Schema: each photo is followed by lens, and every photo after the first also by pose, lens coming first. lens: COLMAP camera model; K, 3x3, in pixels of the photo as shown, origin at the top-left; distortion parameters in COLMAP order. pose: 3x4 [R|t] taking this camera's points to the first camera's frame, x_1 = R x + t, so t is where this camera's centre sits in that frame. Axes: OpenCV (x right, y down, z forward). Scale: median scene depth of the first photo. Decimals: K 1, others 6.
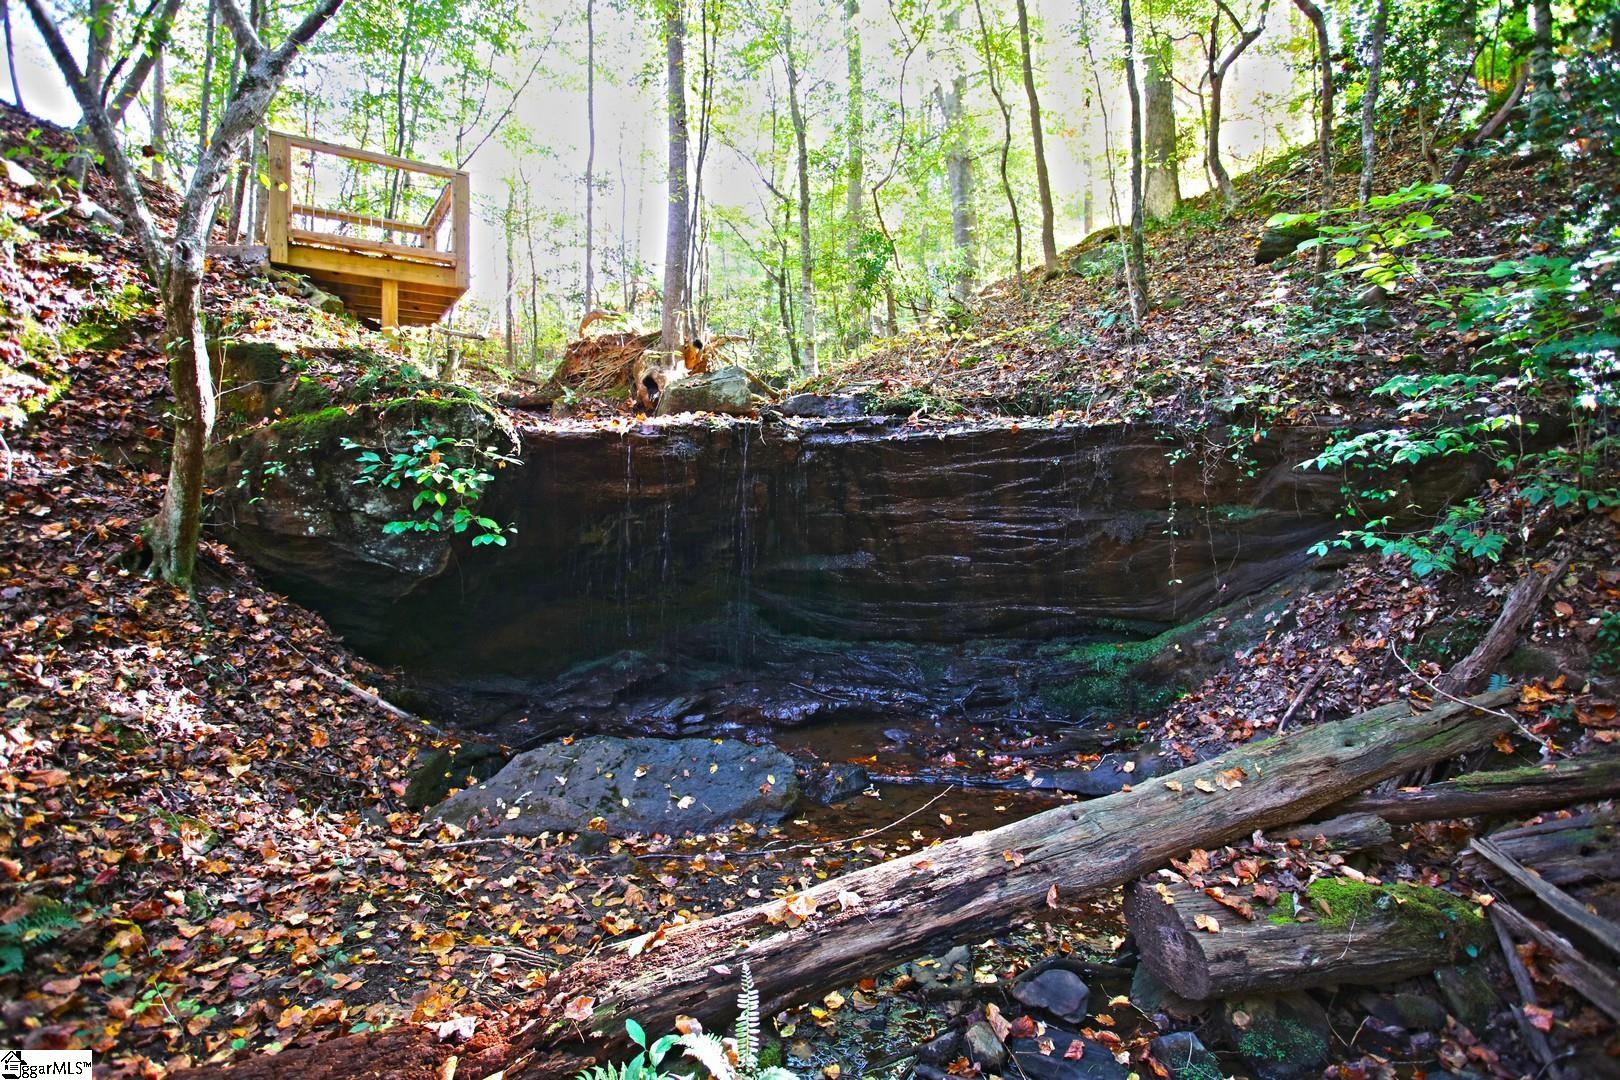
lens RADIAL K [[788.9, 0, 810.0], [0, 788.9, 540.0], [0, 0, 1]] dist [-0.064046, 0.023596]
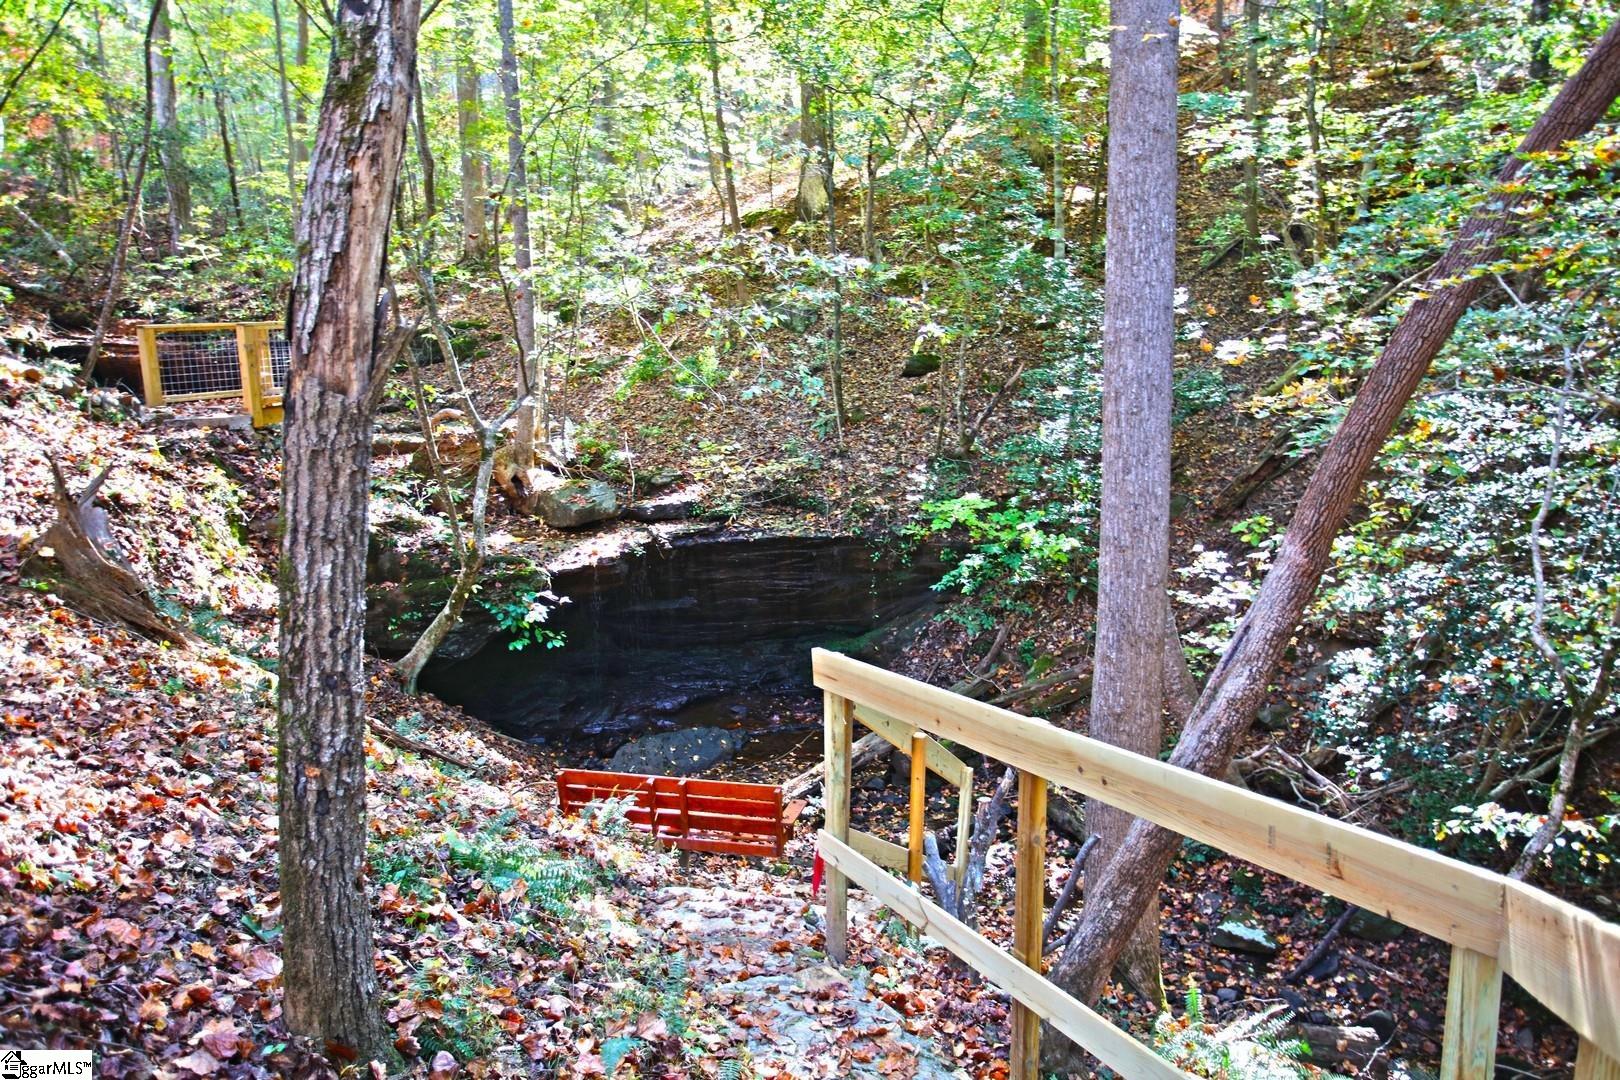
lens RADIAL K [[1308.1, 0, 810.0], [0, 1308.1, 540.0], [0, 0, 1]] dist [-0.000581, -0.000044]
pose [[0.878235, -0.093115, 0.469077, -1.238340], [0.013808, 0.985389, 0.169756, -0.712040], [-0.478030, -0.142609, 0.866689, -1.808589]]
